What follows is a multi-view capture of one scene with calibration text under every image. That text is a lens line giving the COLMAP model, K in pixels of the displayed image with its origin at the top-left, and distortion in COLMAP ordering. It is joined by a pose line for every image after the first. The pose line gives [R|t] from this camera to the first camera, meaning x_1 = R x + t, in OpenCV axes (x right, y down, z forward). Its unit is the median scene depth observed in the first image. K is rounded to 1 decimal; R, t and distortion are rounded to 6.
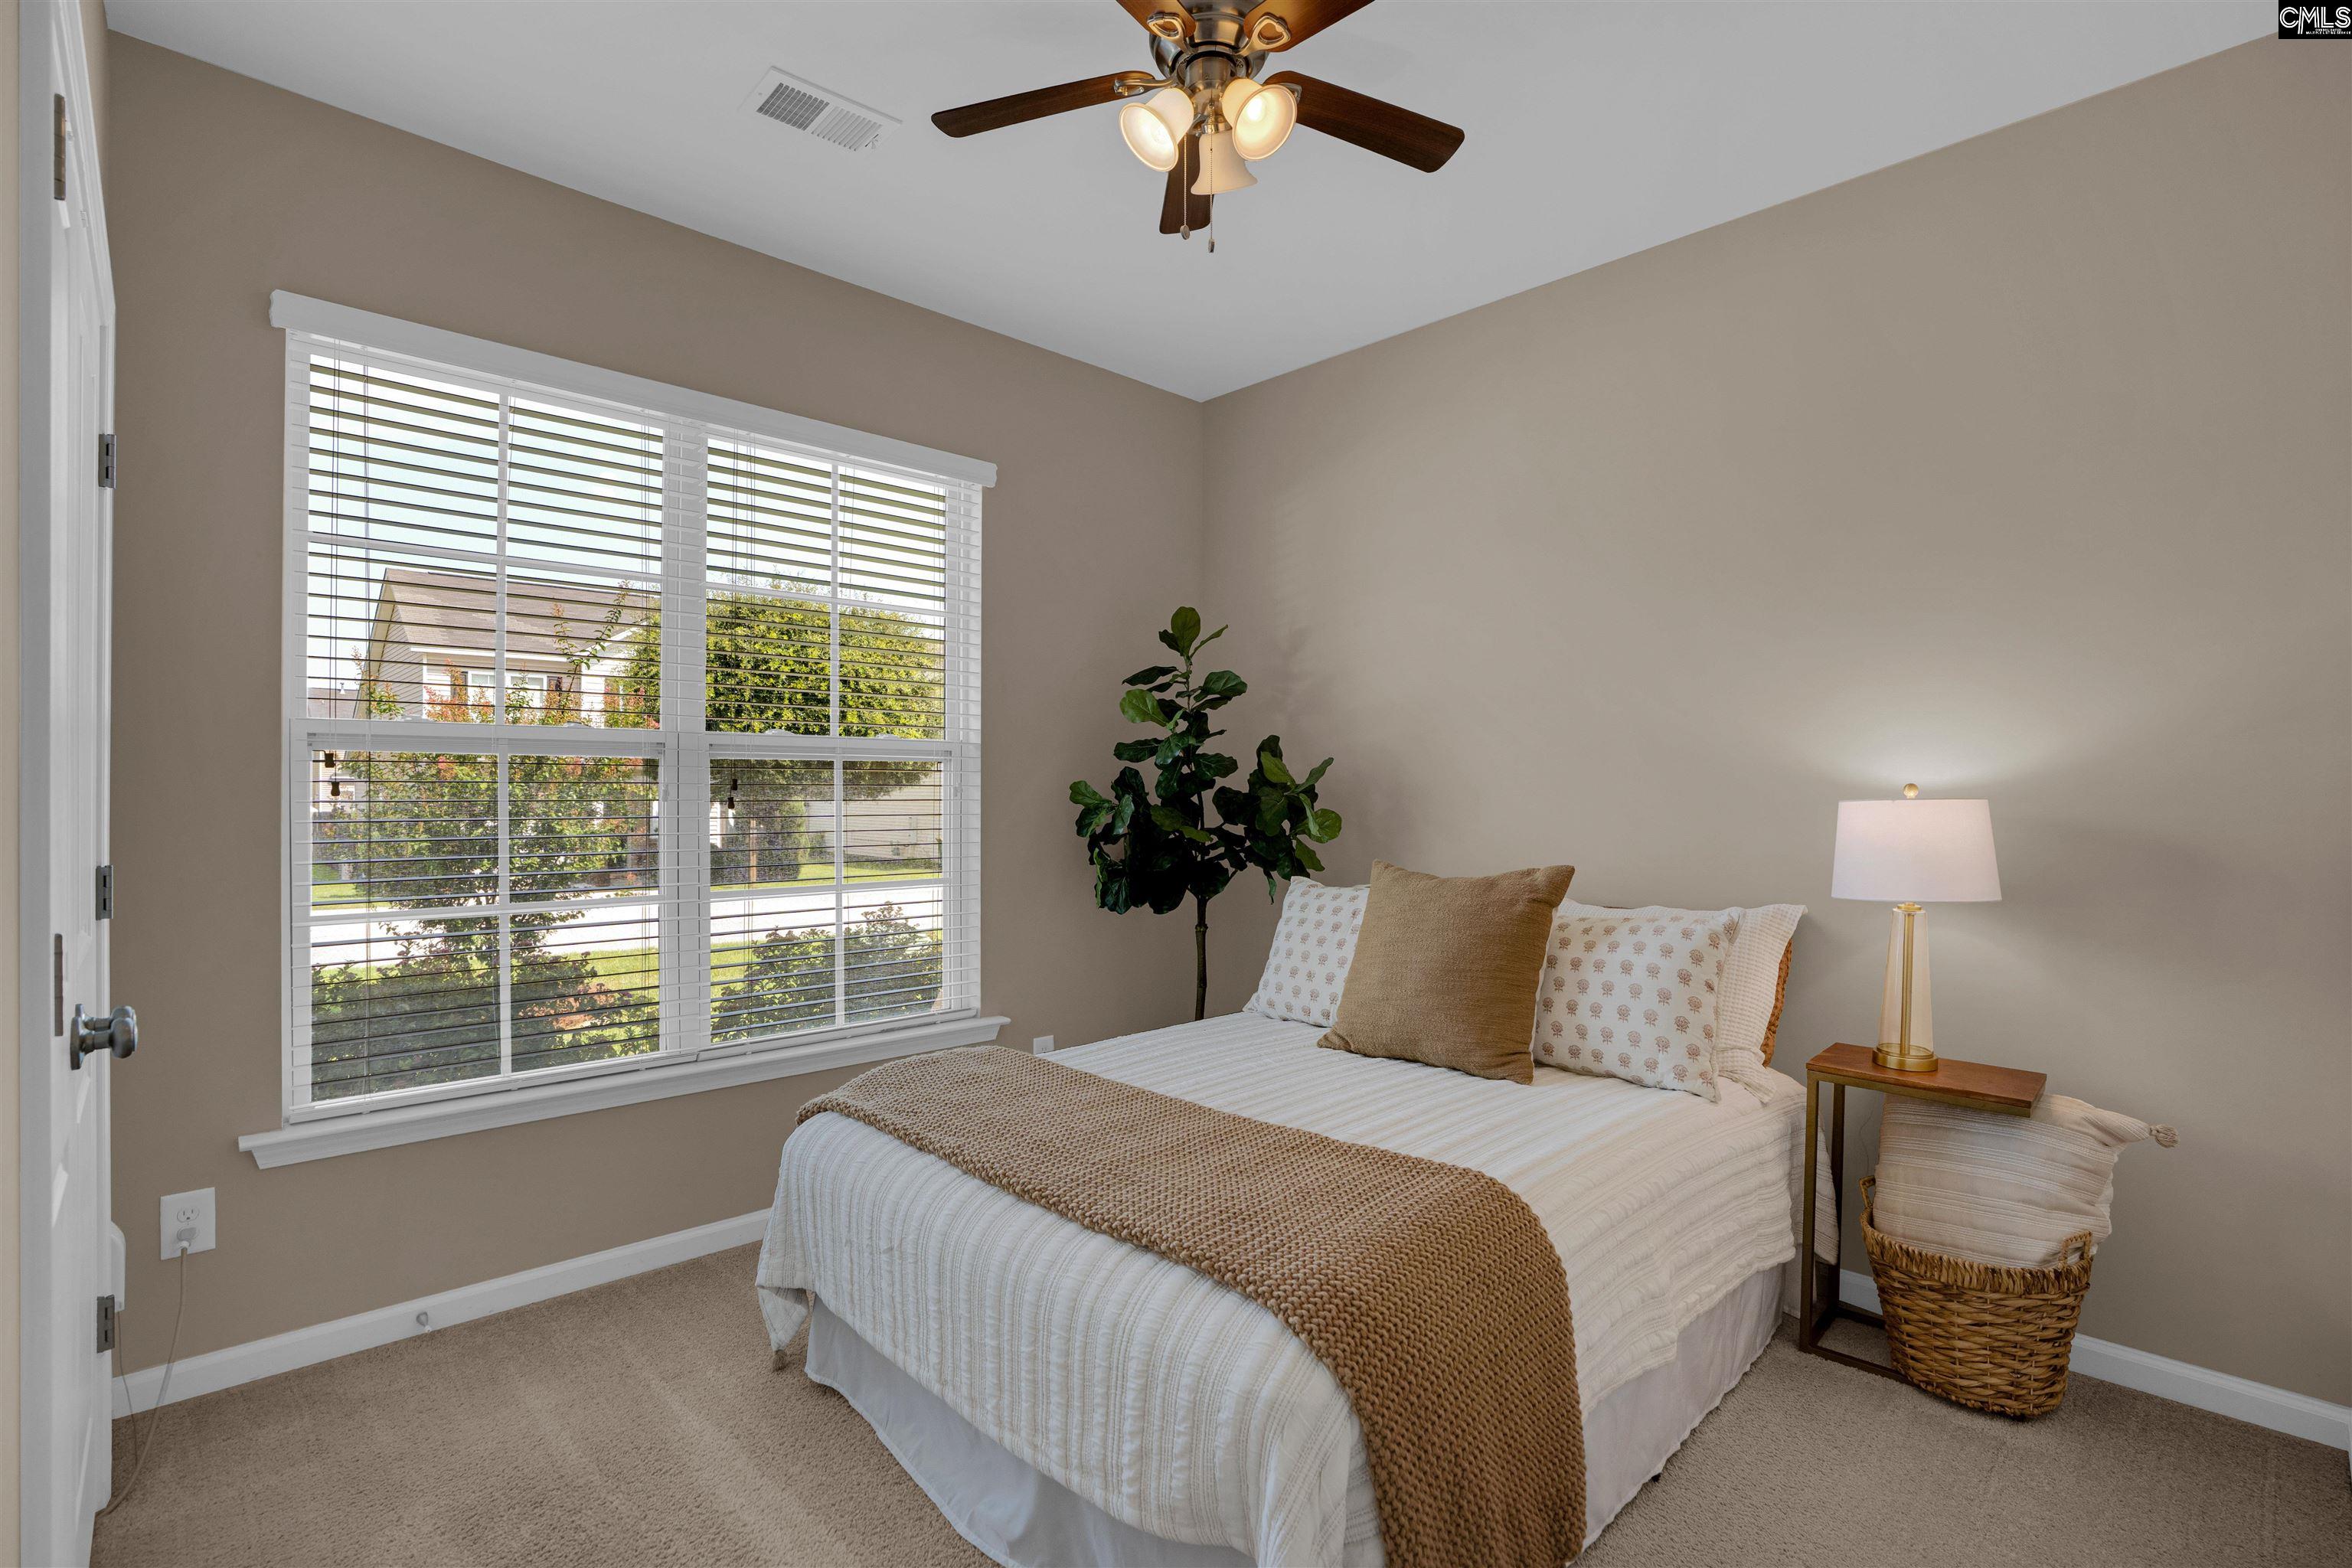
lens RADIAL K [[1109.6, 0, 1169.1], [0, 1109.6, 783.9], [0, 0, 1]] dist [-0.028023, -0.000122]
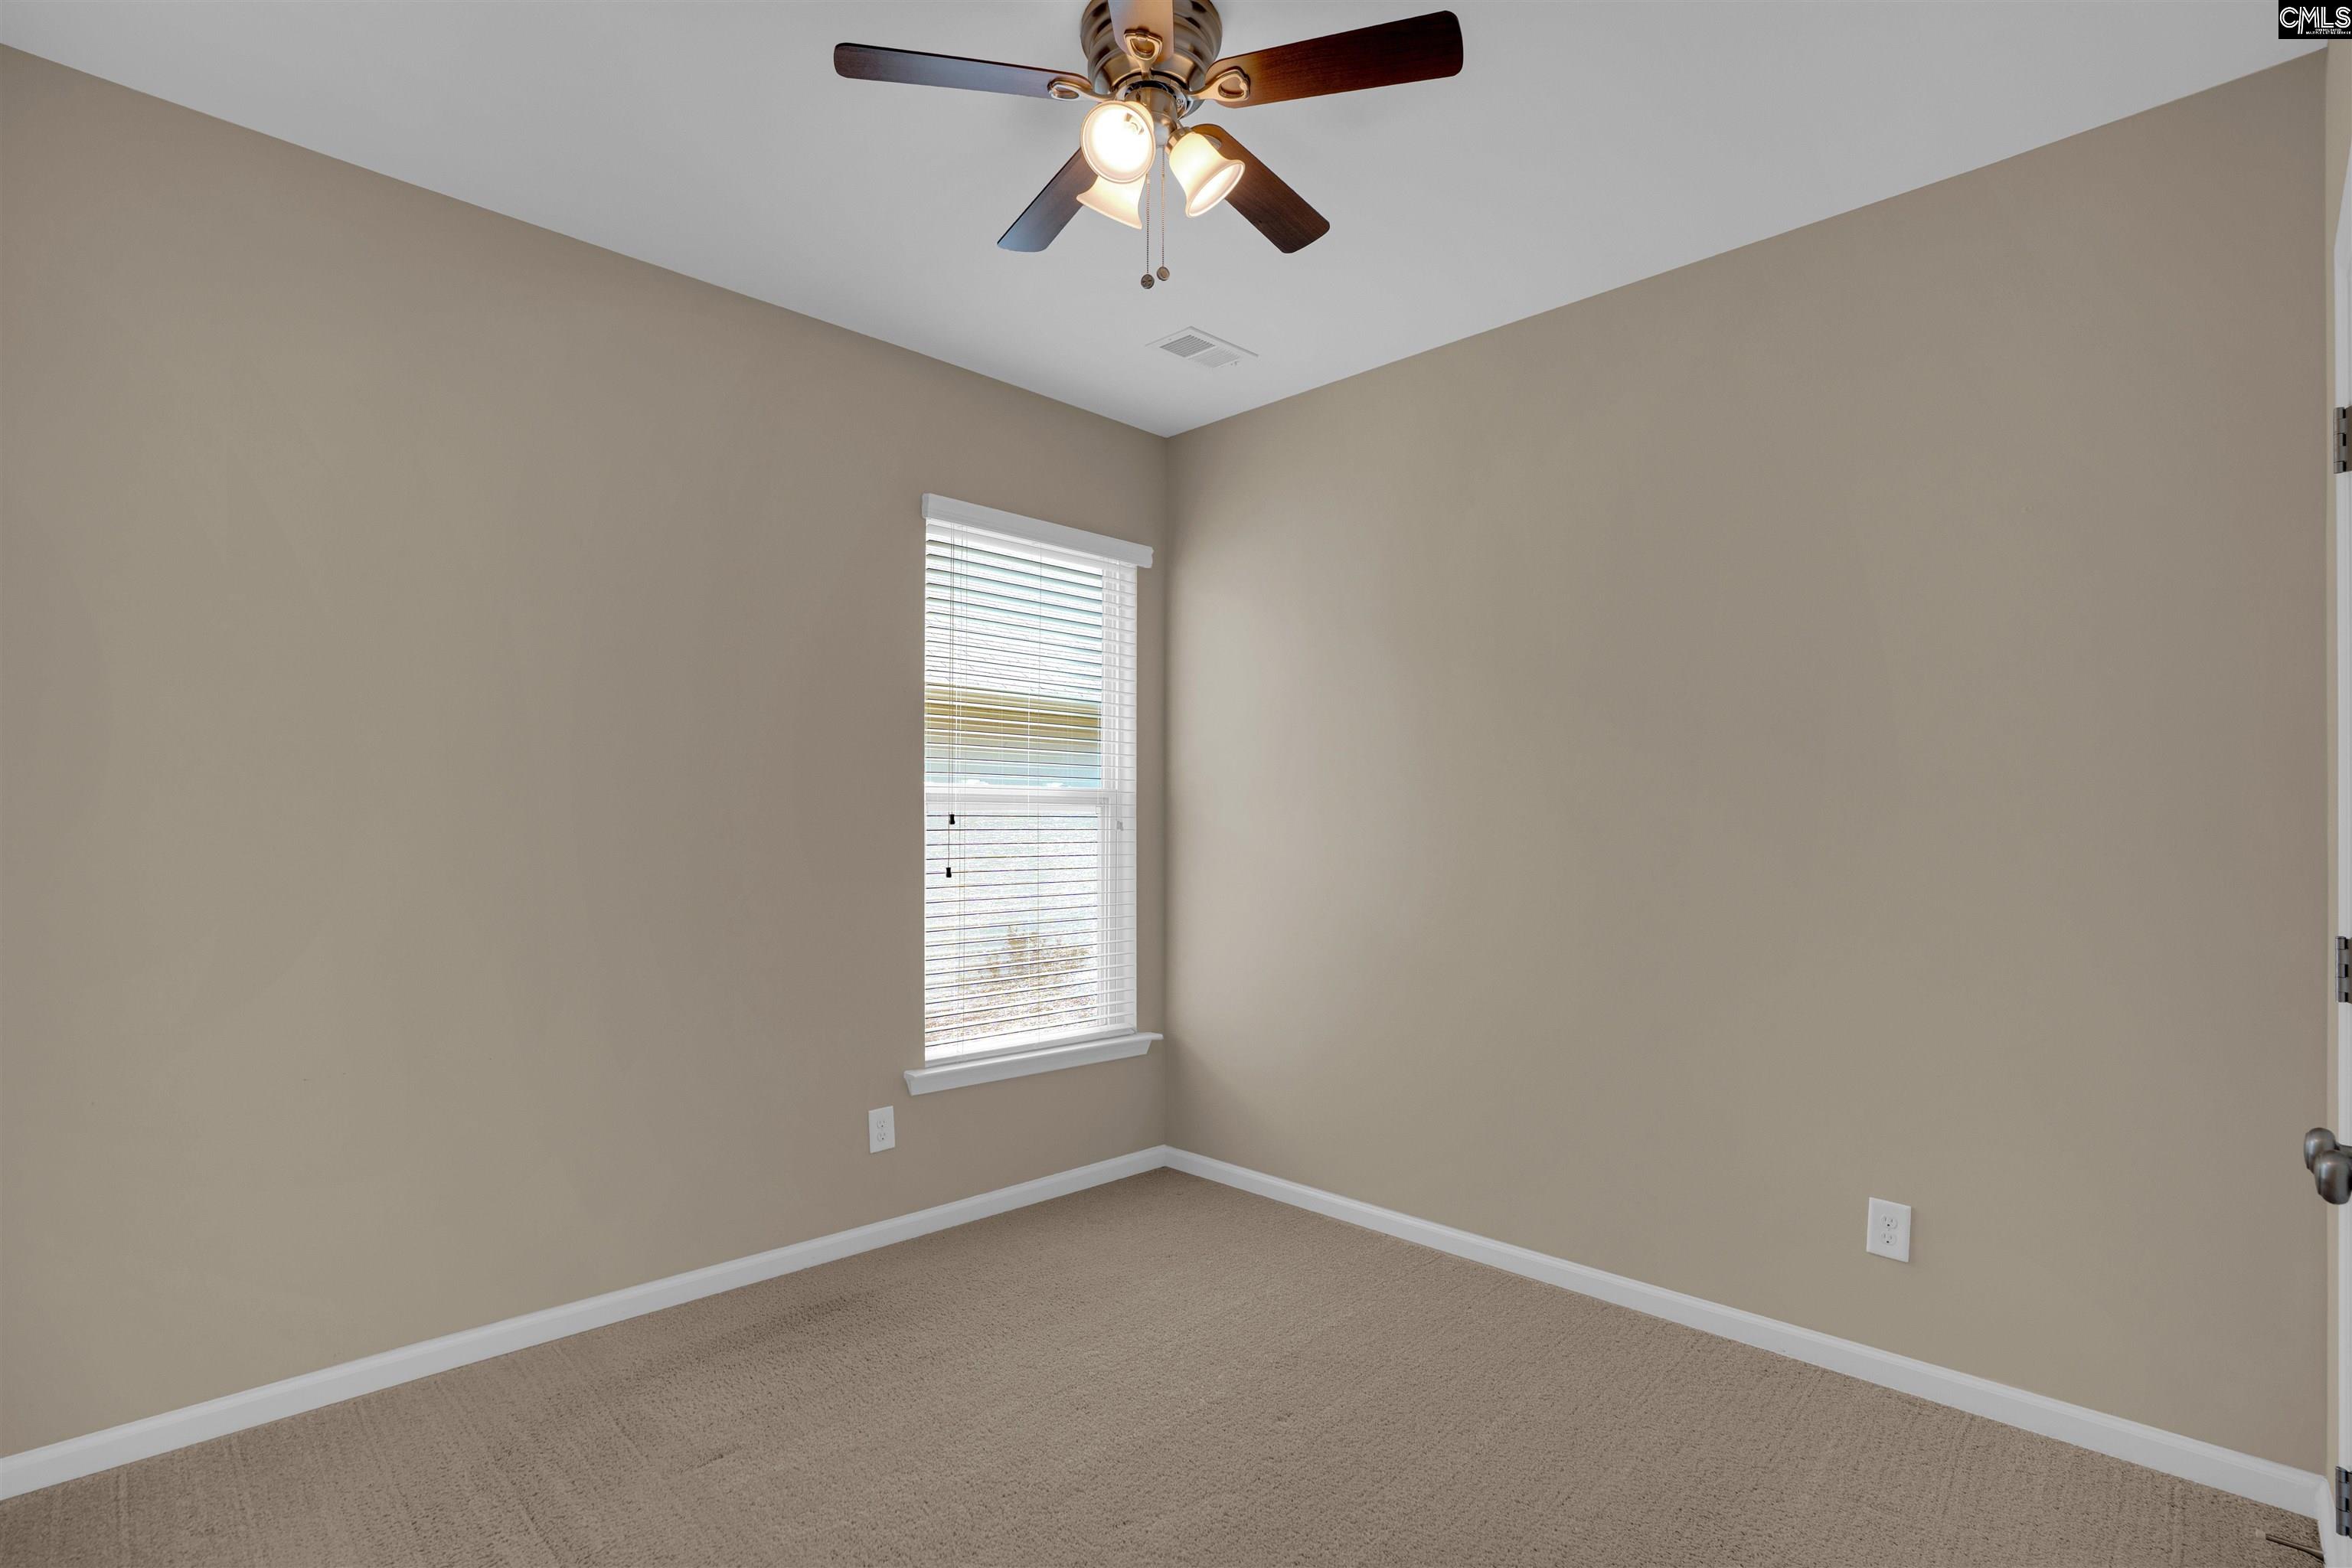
lens RADIAL K [[1109.6, 0, 1169.1], [0, 1109.6, 783.9], [0, 0, 1]] dist [-0.028023, -0.000122]
pose [[0.999986, -0.002342, 0.004675, -0.166679], [0.002516, 0.999285, -0.037730, -0.001135], [-0.004584, 0.037742, 0.999277, -0.161236]]
